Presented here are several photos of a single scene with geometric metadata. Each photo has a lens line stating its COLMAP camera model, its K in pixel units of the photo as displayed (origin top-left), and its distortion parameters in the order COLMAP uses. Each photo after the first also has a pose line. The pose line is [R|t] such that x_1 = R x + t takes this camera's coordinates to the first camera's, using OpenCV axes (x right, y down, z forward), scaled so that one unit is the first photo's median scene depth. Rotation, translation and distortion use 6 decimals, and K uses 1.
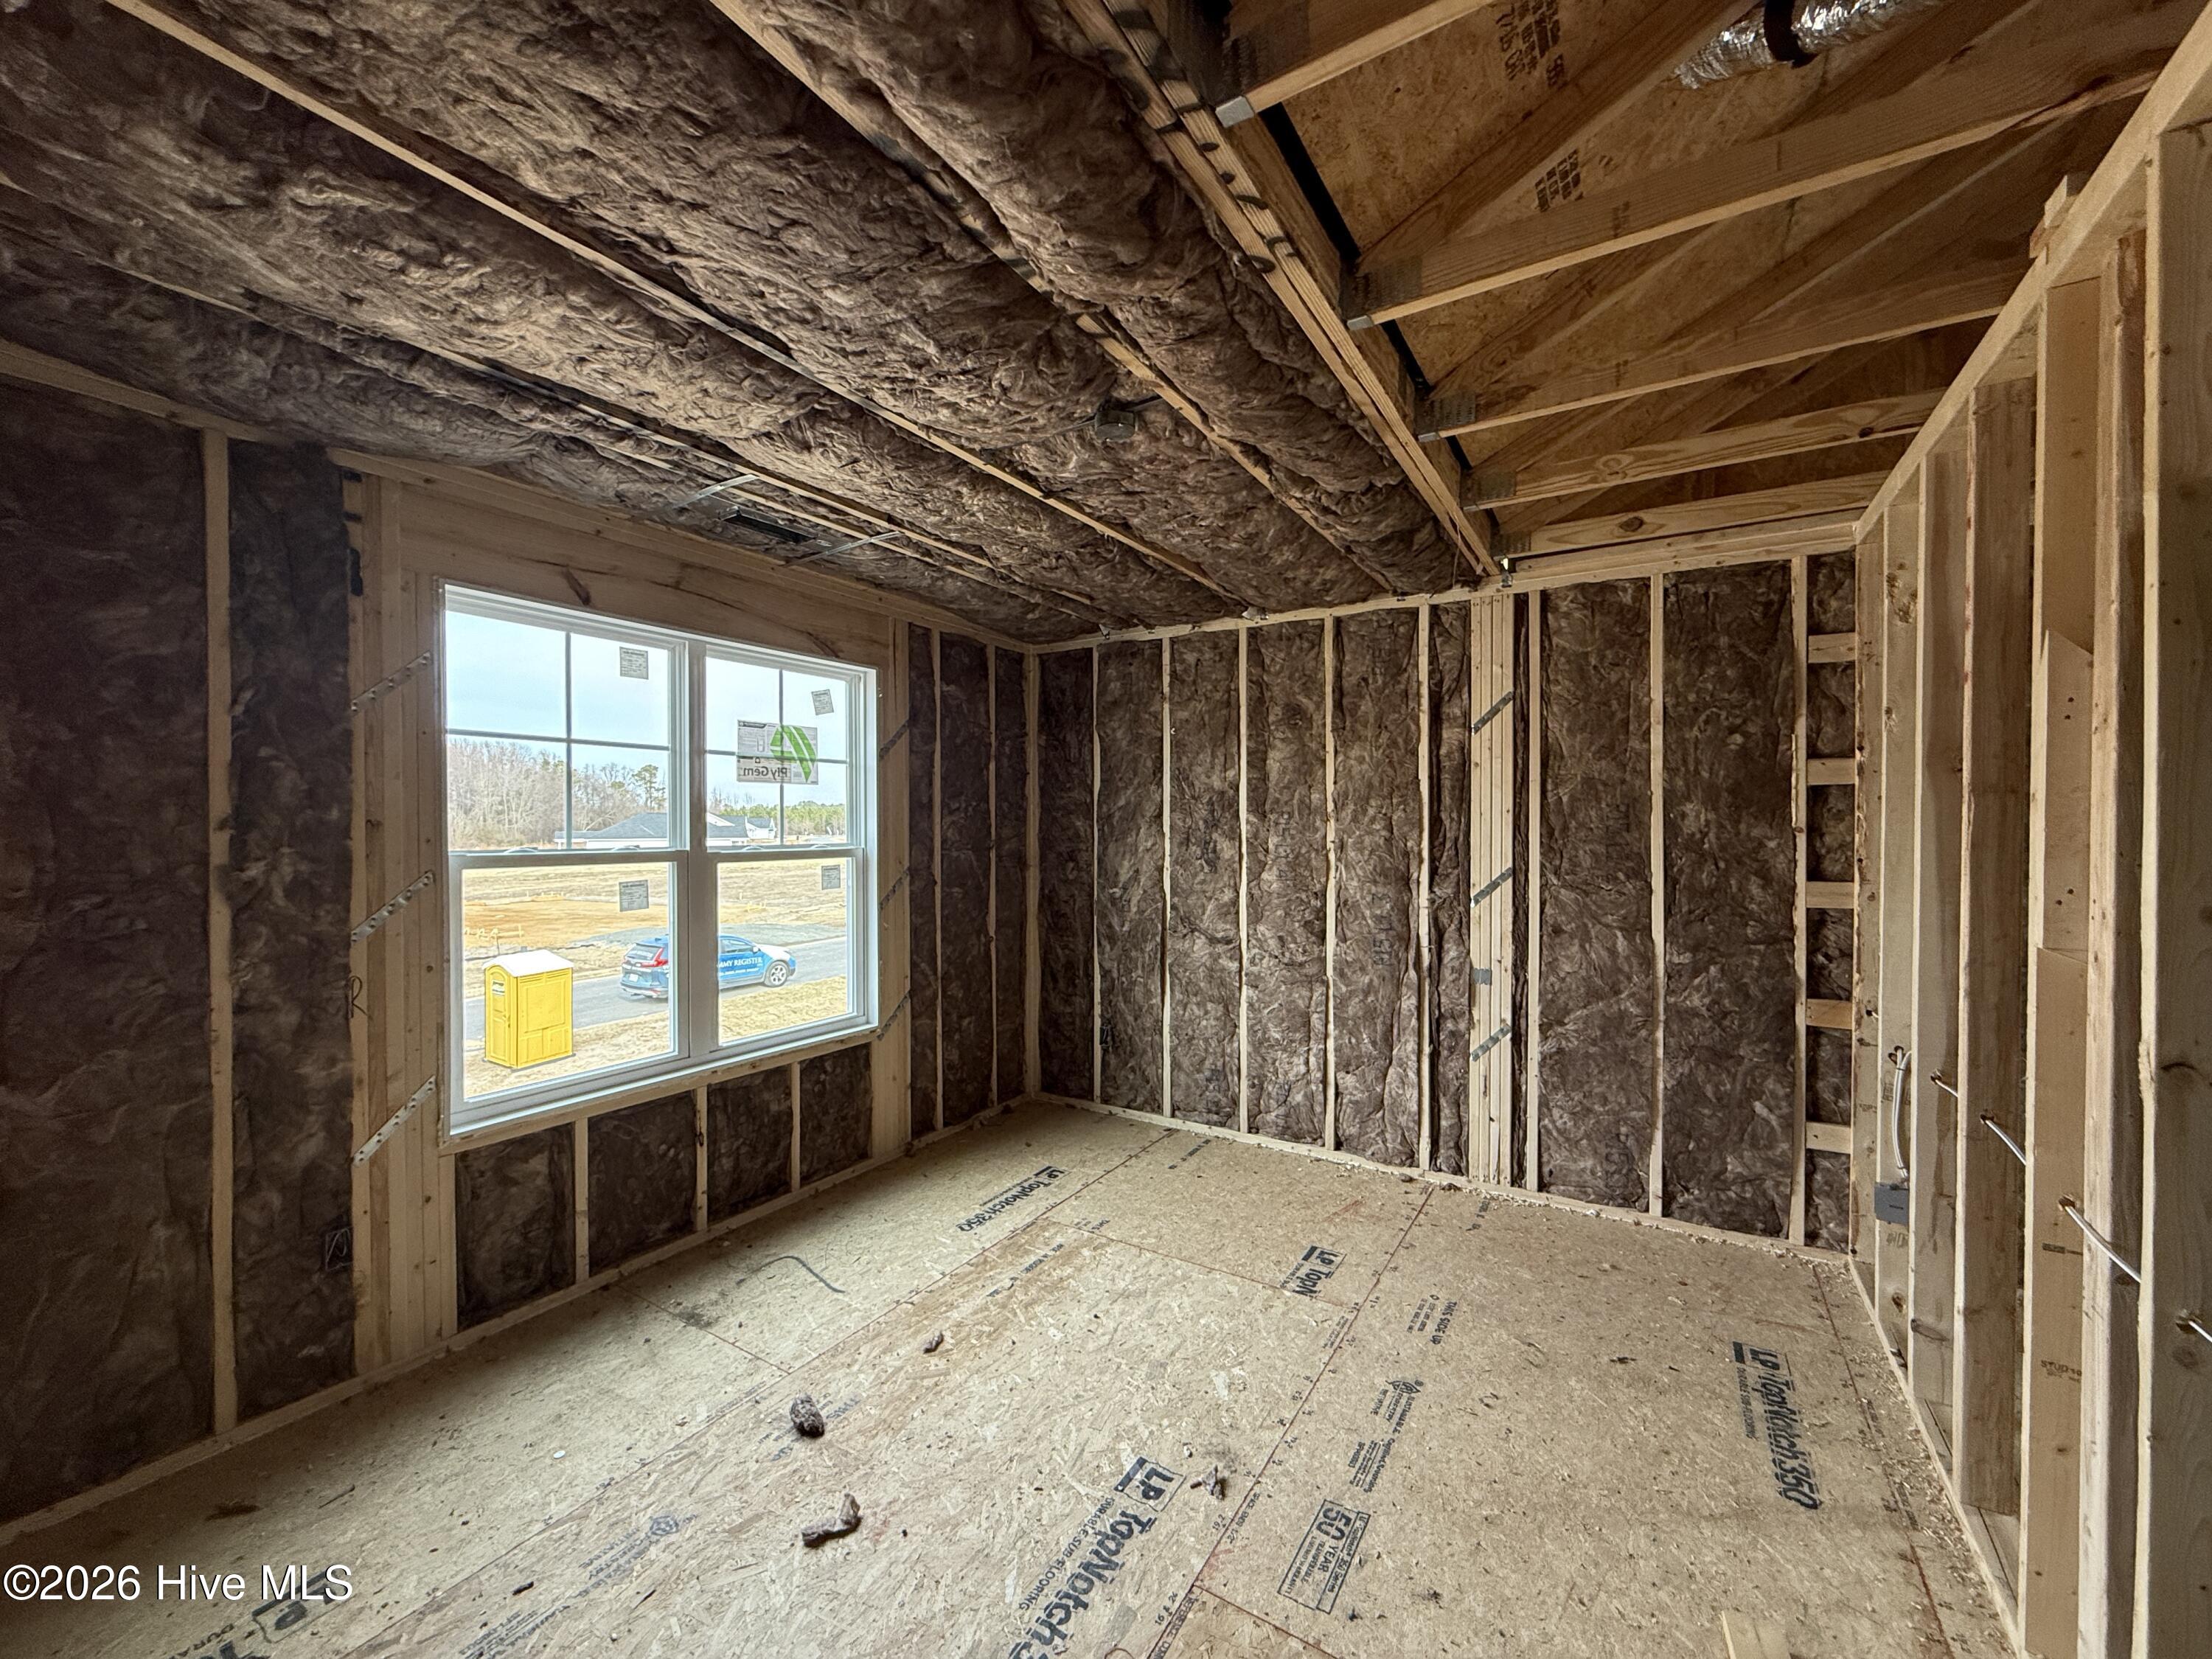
lens RADIAL K [[871.8, 0, 1089.9], [0, 871.8, 830.2], [0, 0, 1]] dist [-0.007402, 0.000746]
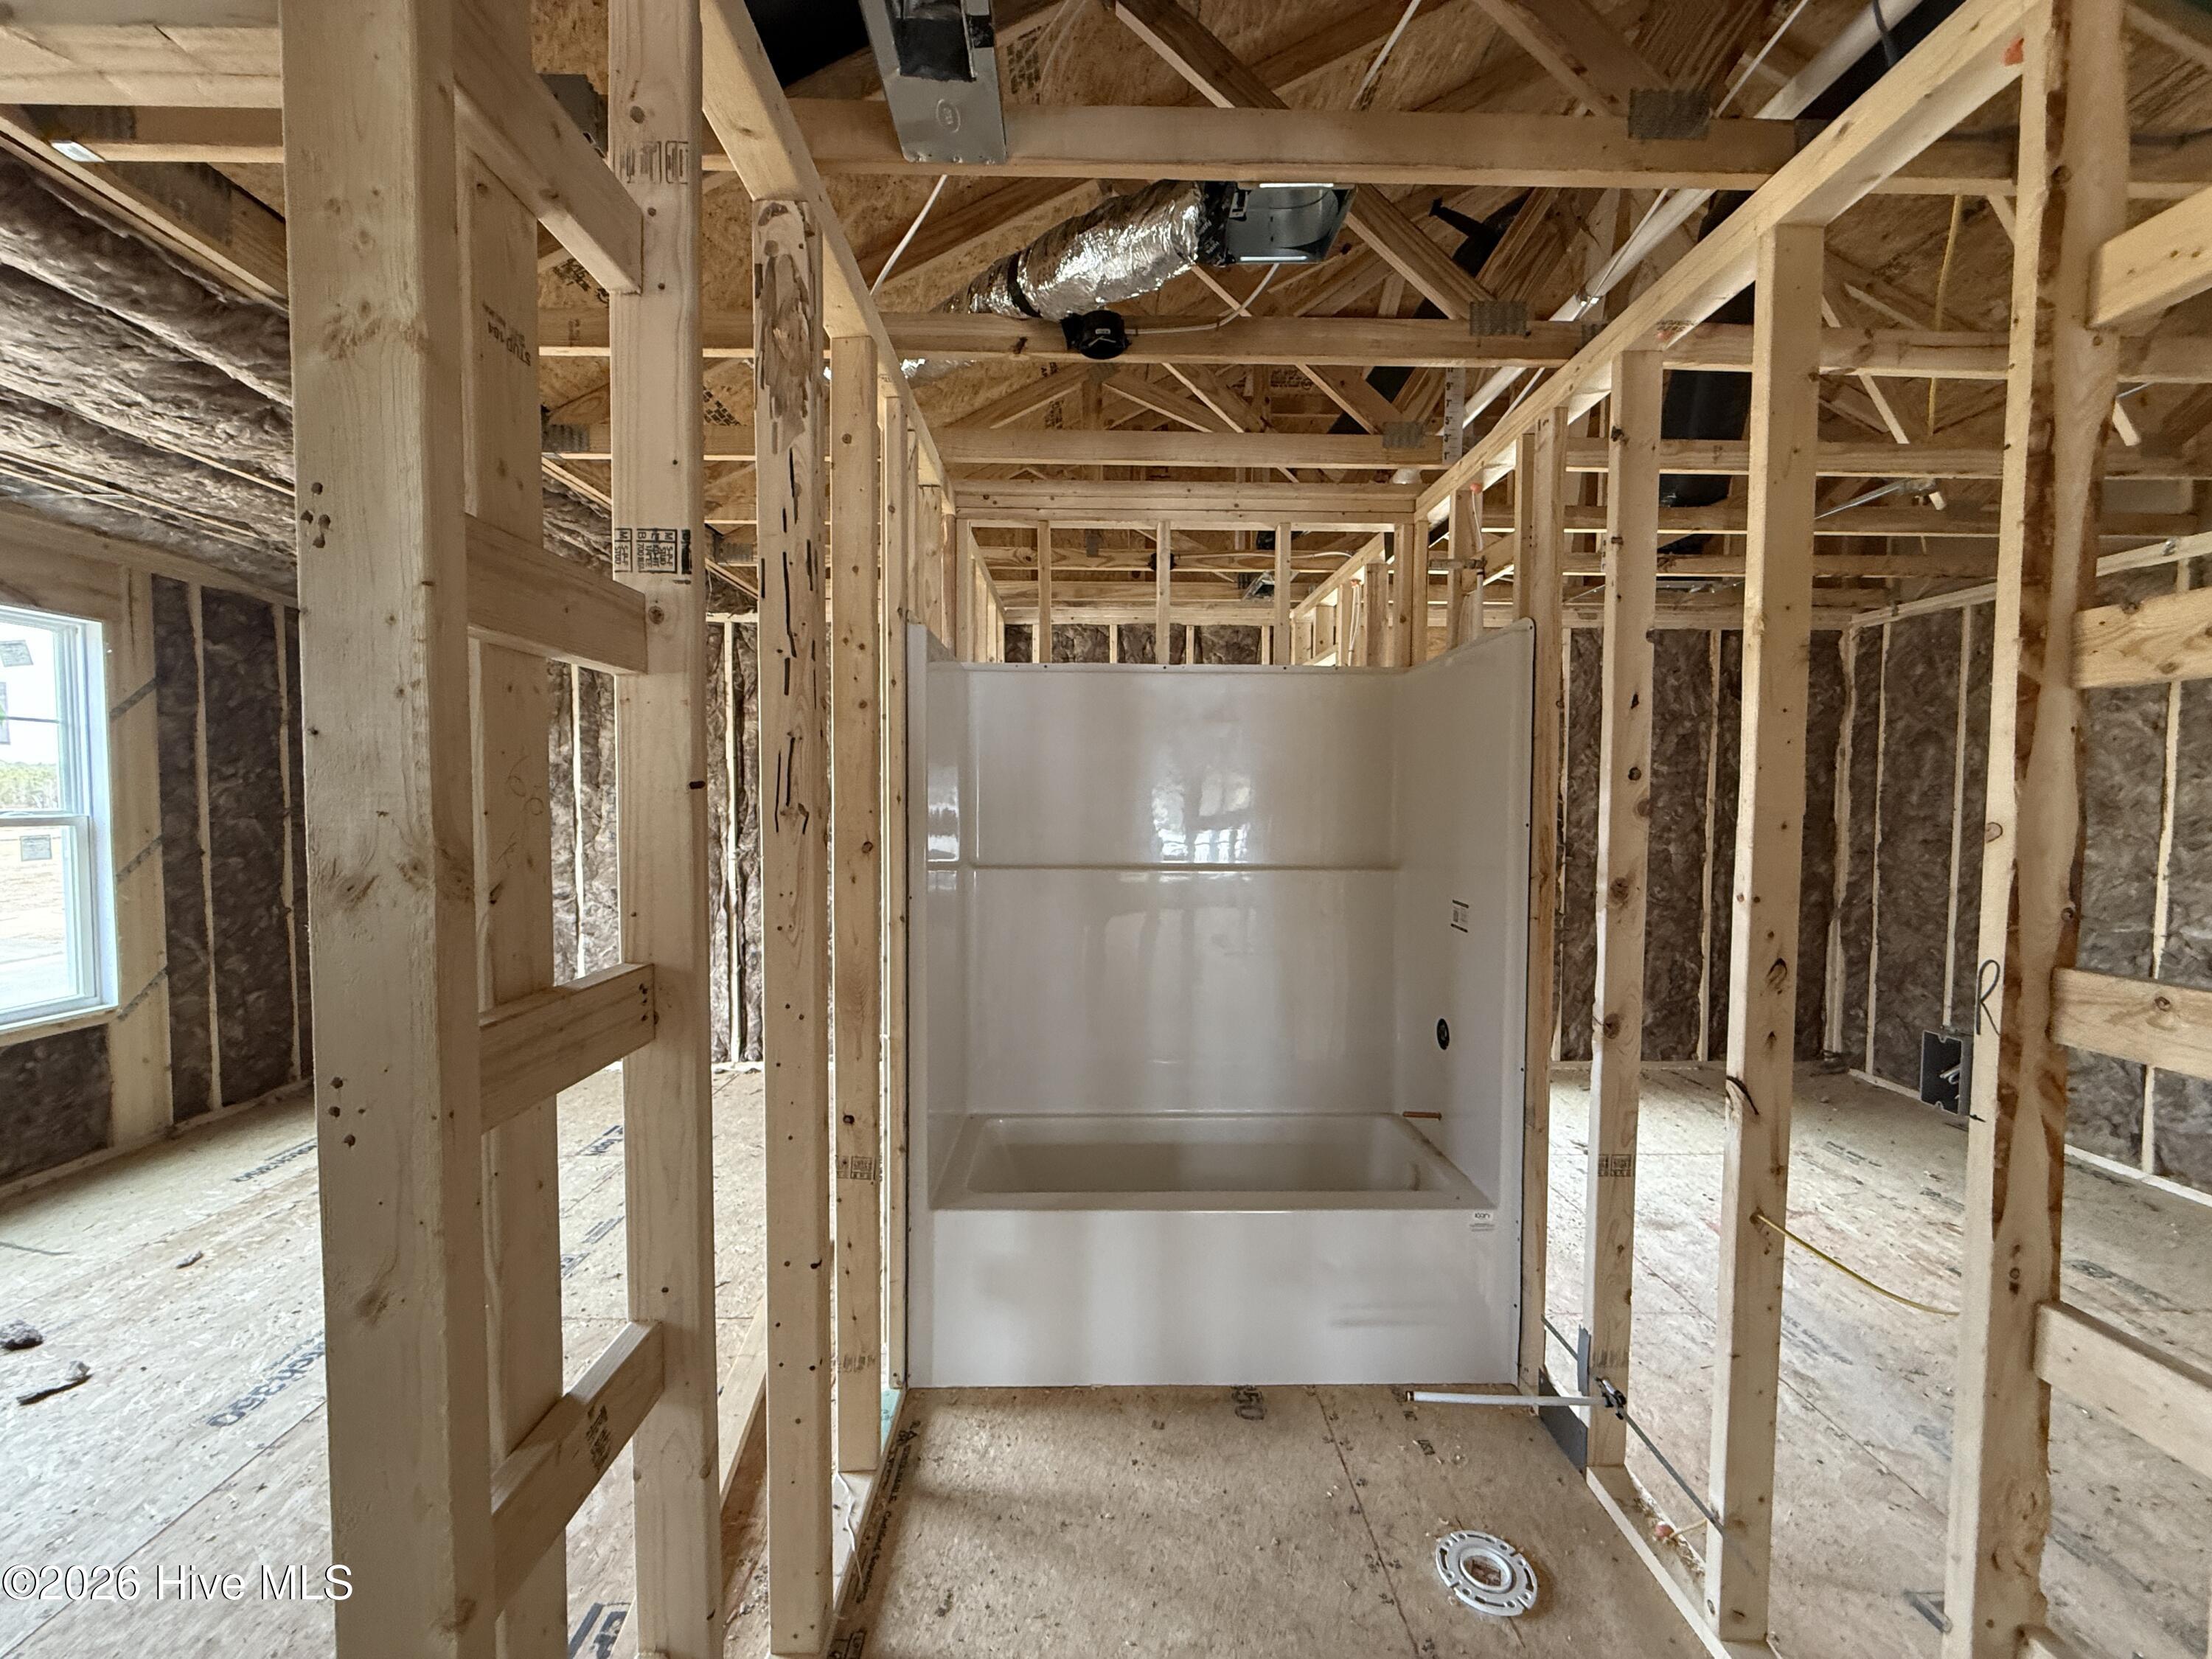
lens RADIAL K [[871.8, 0, 1101.3], [0, 871.8, 832.1], [0, 0, 1]] dist [-0.007402, 0.000746]
pose [[0.826576, -0.016286, 0.562589, 0.112527], [-0.001918, 0.999494, 0.031752, 0.006794], [-0.562822, -0.027324, 0.826126, -0.362890]]
